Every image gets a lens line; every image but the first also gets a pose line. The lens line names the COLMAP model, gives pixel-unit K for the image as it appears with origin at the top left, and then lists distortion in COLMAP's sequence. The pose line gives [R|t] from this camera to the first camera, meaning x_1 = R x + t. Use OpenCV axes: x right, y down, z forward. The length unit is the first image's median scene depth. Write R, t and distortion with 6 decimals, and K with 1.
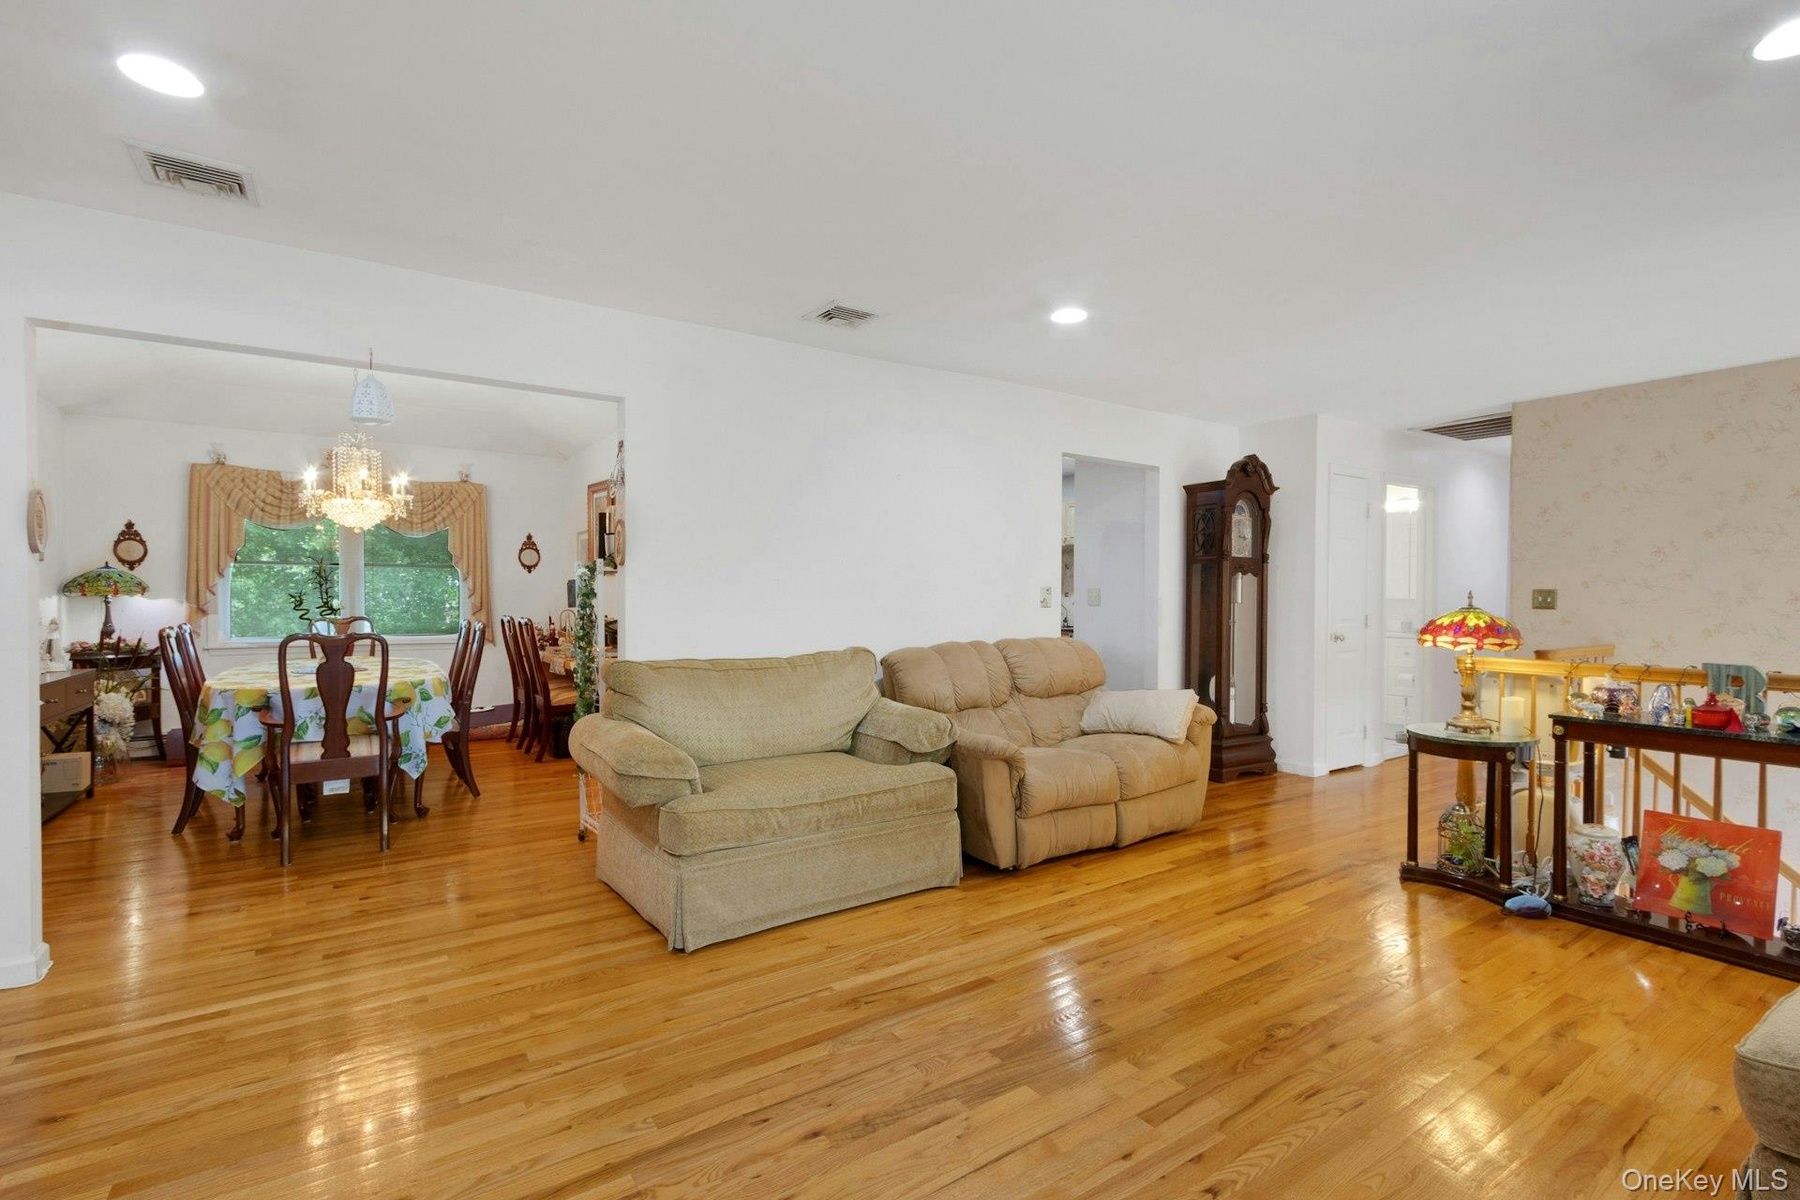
lens RADIAL K [[852.5, 0, 915.1], [0, 852.5, 615.1], [0, 0, 1]] dist [0.000078, -0.000198]
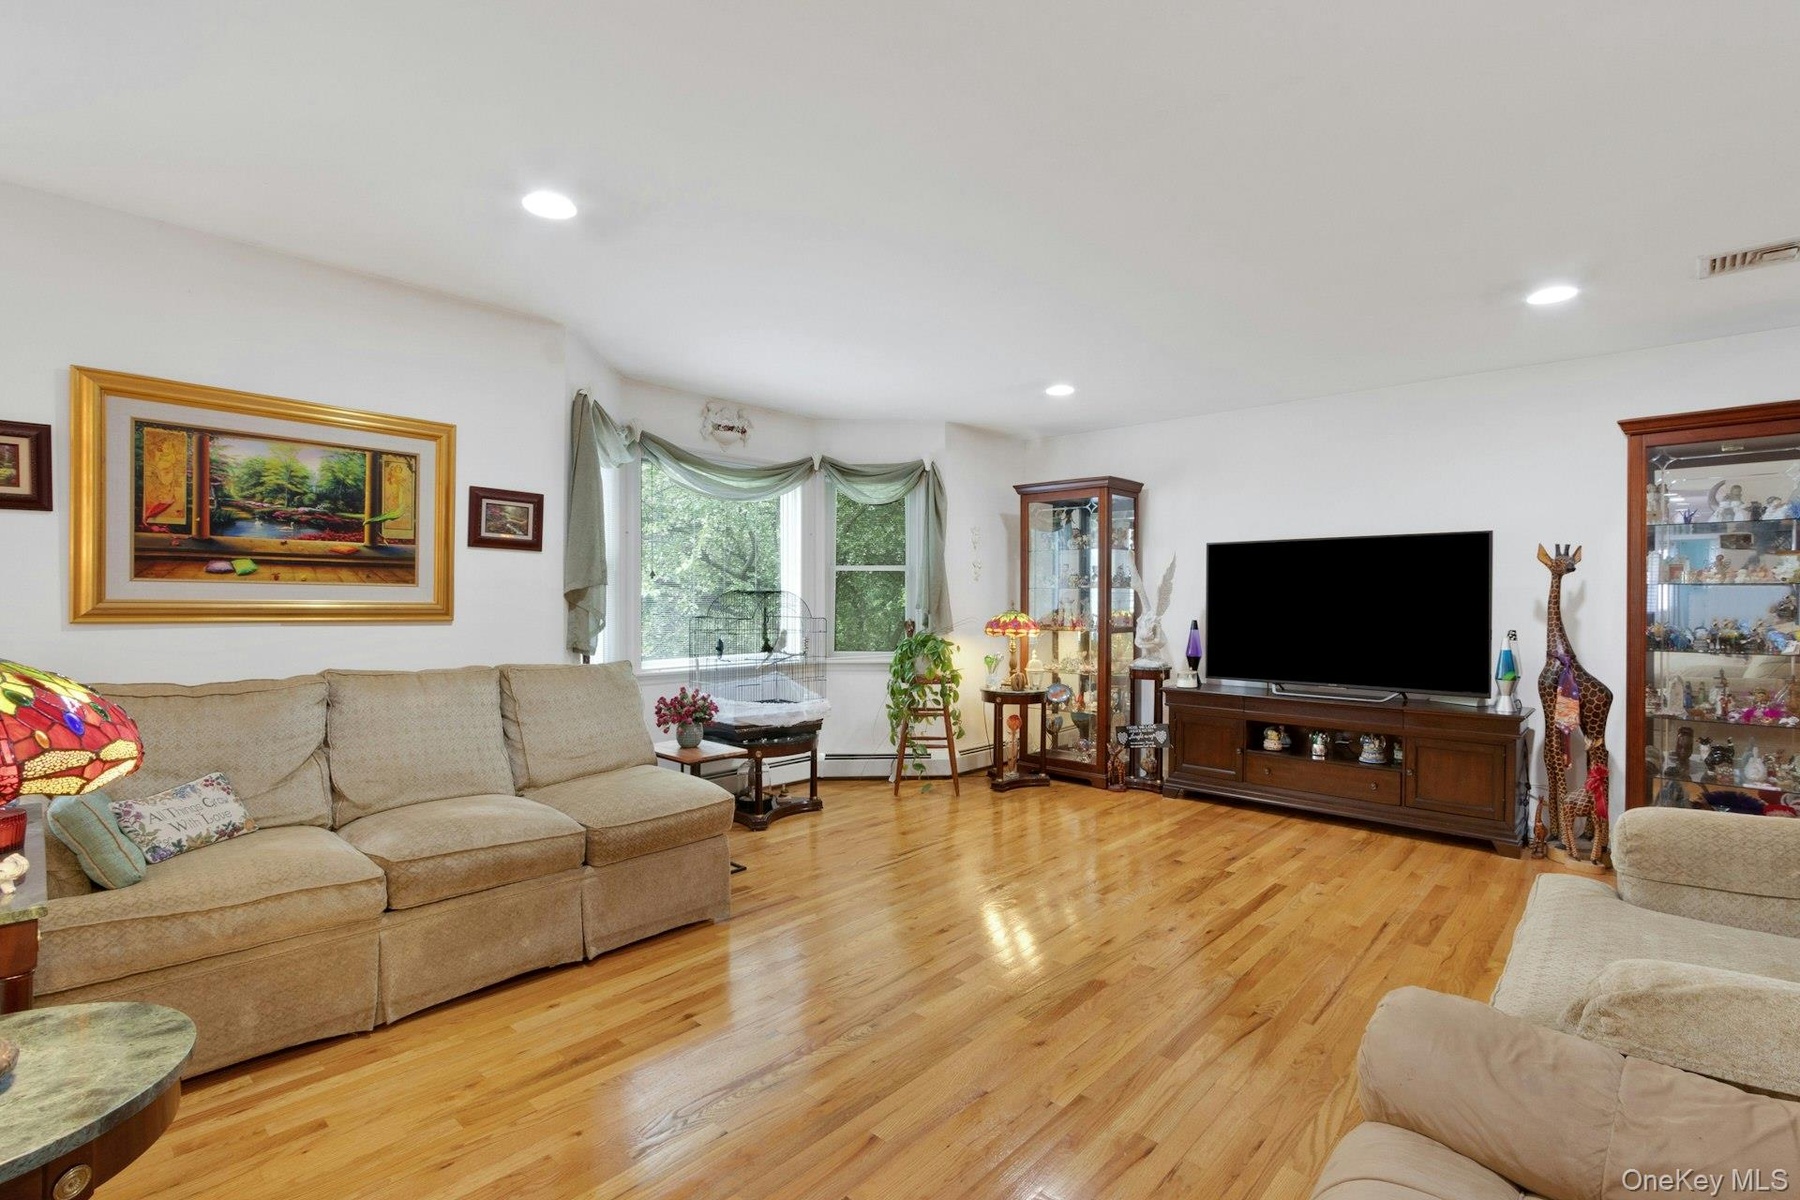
lens RADIAL K [[817.6, 0, 907.2], [0, 817.6, 600.0], [0, 0, 1]] dist [-0.002476, -0.000223]
pose [[-0.978213, -0.003128, -0.207582, 0.424640], [-0.007697, 0.999746, 0.021203, -0.031947], [0.207463, 0.022339, -0.977988, 1.462338]]
